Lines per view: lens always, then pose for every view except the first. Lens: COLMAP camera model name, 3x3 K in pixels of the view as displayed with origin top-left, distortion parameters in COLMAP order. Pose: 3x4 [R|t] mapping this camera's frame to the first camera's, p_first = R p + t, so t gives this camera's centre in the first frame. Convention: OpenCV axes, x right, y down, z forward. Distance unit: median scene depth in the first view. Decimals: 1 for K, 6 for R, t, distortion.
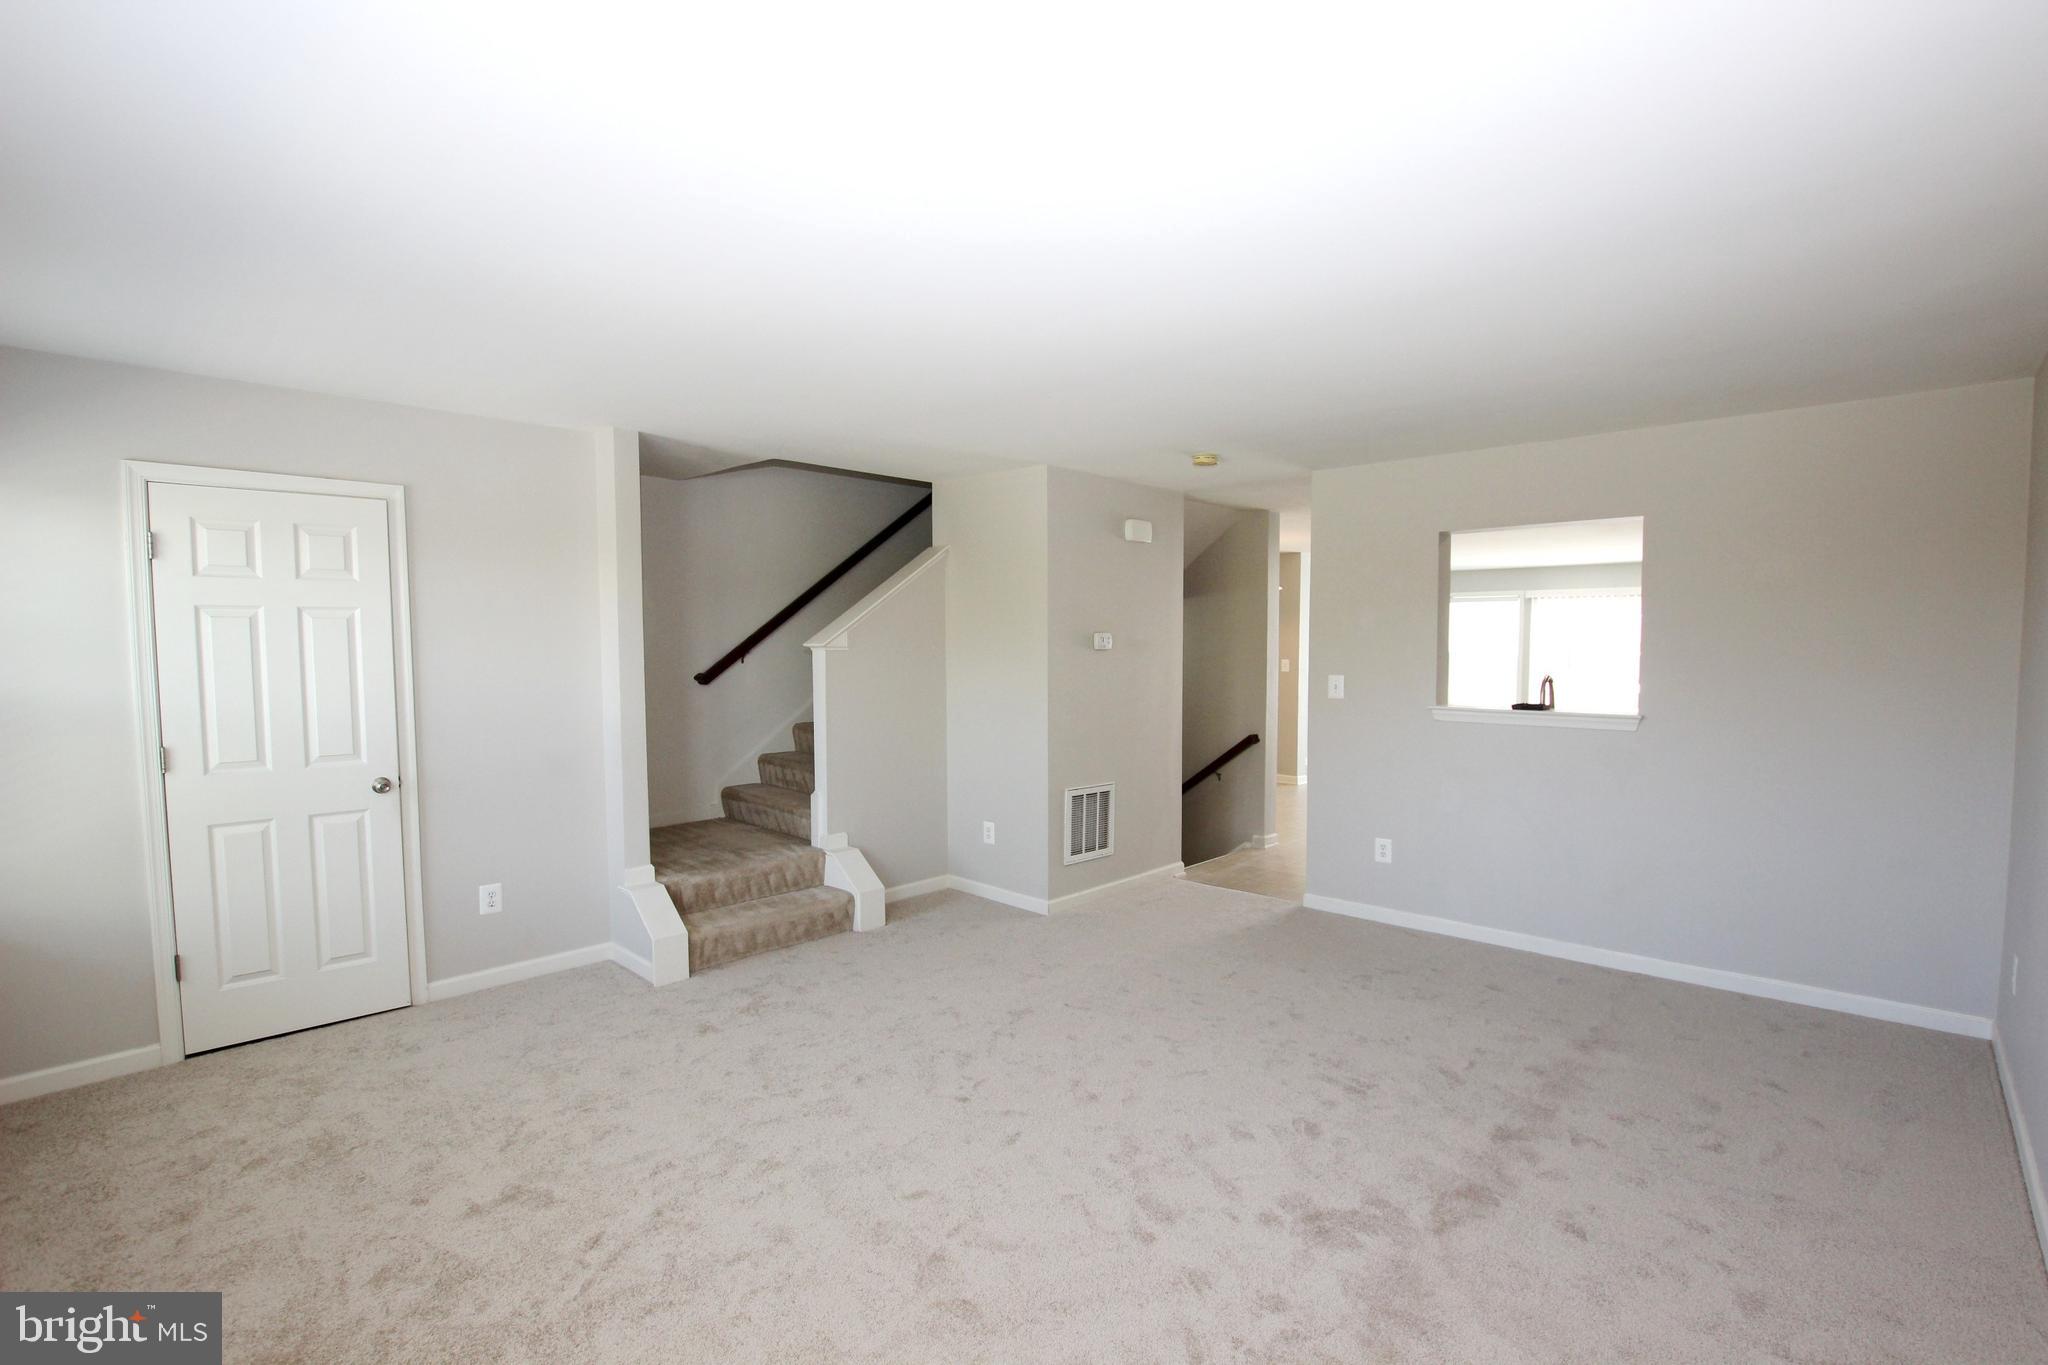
lens RADIAL K [[945.3, 0, 1036.8], [0, 945.3, 701.8], [0, 0, 1]] dist [-0.029058, 0.000112]
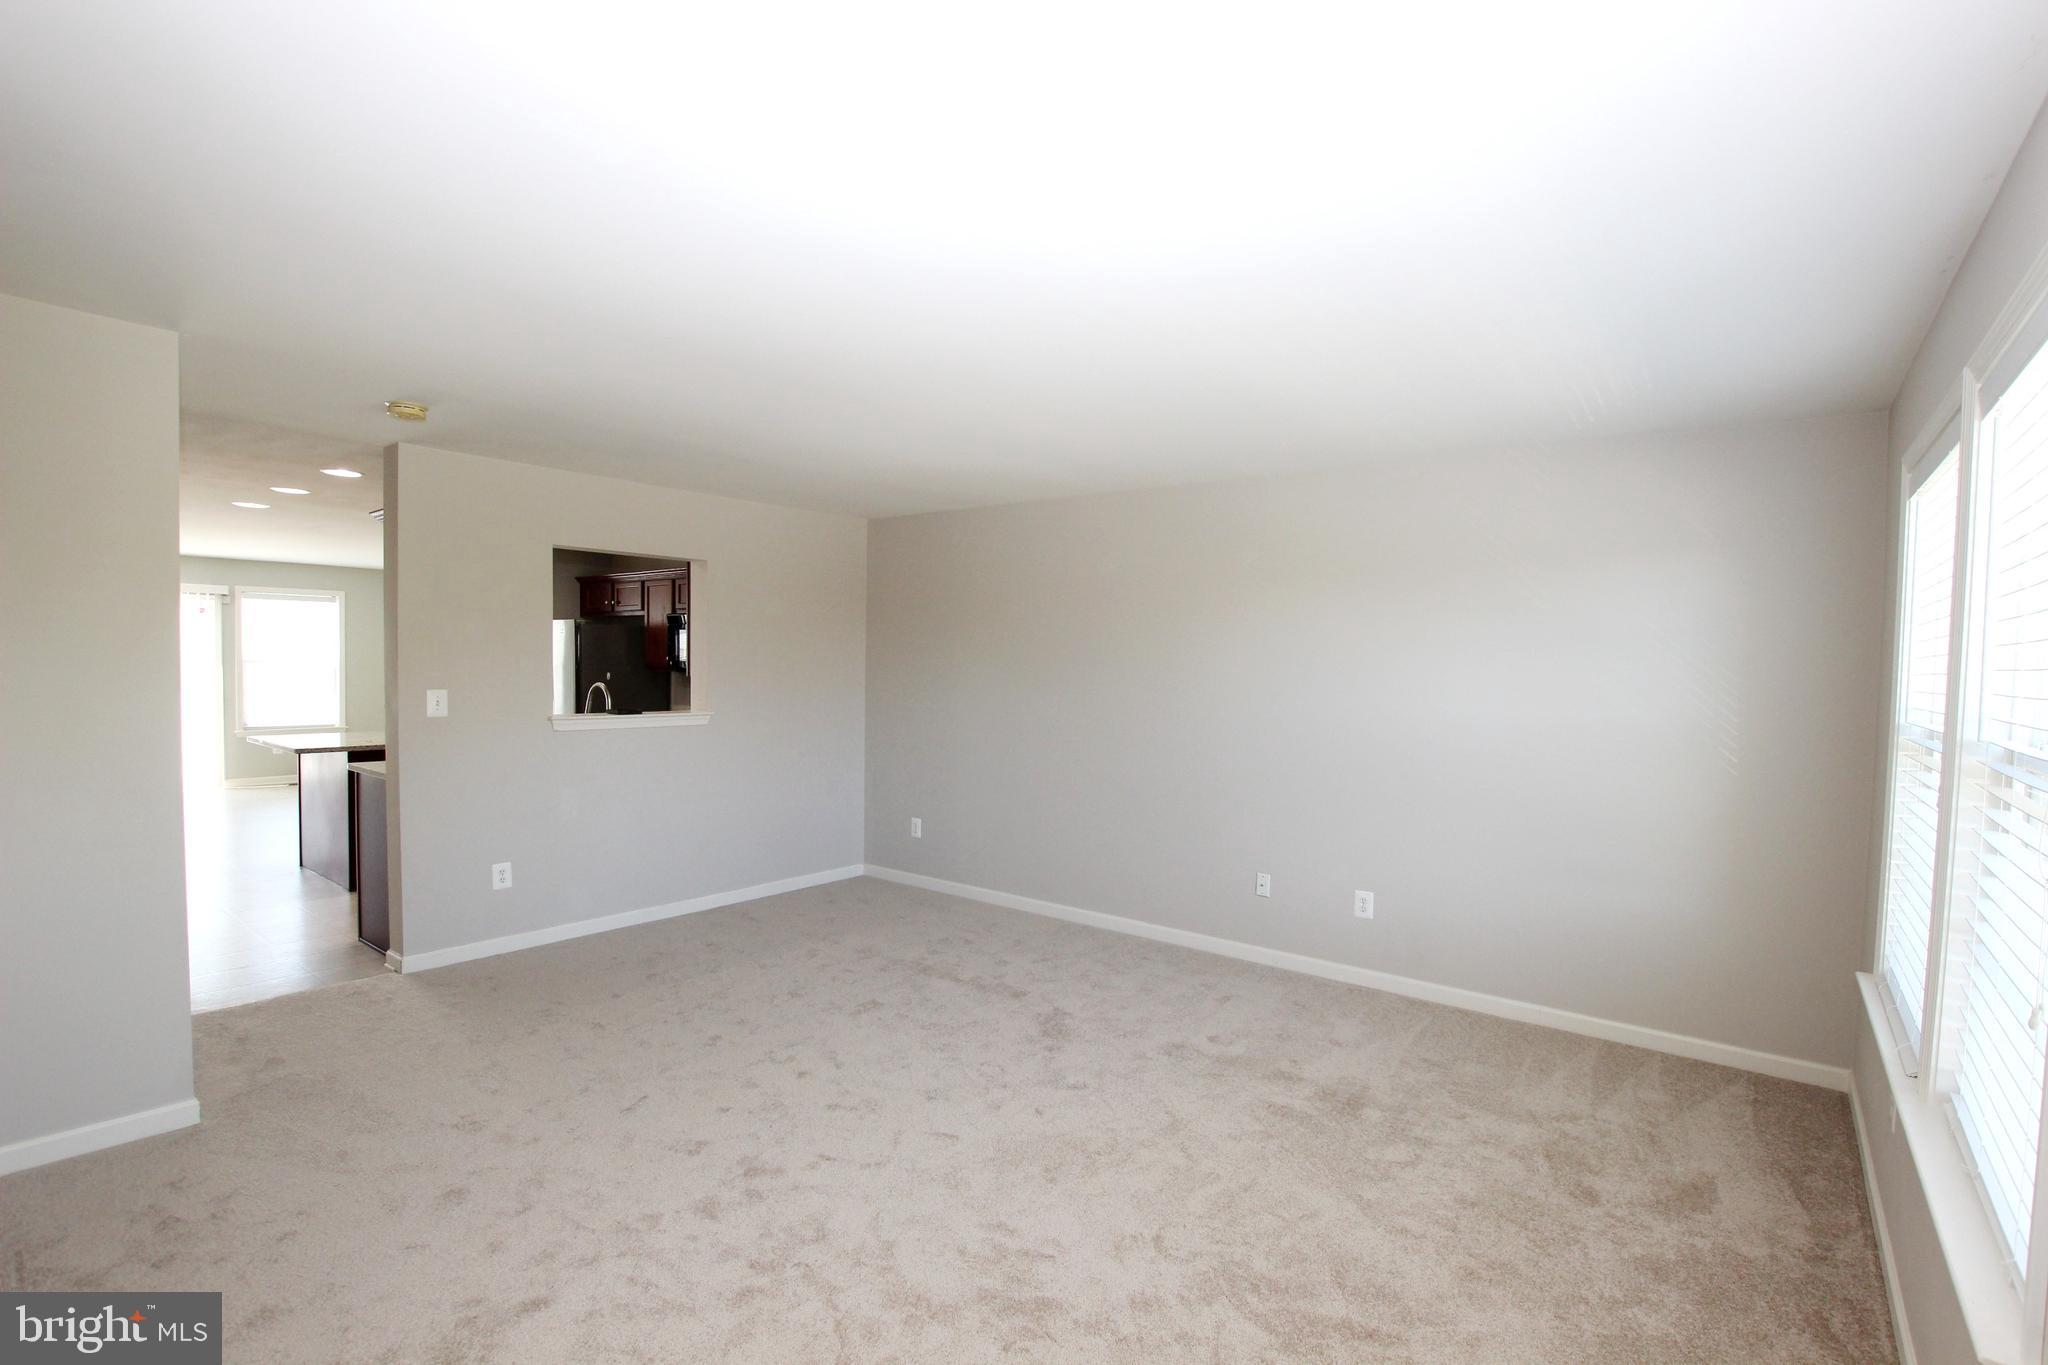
lens RADIAL K [[945.3, 0, 1036.8], [0, 945.3, 701.8], [0, 0, 1]] dist [-0.029058, 0.000112]
pose [[-0.089831, -0.041145, 0.995107, -0.608805], [0.040206, 0.998182, 0.044901, -0.035379], [-0.995145, 0.044043, -0.088014, 0.559415]]
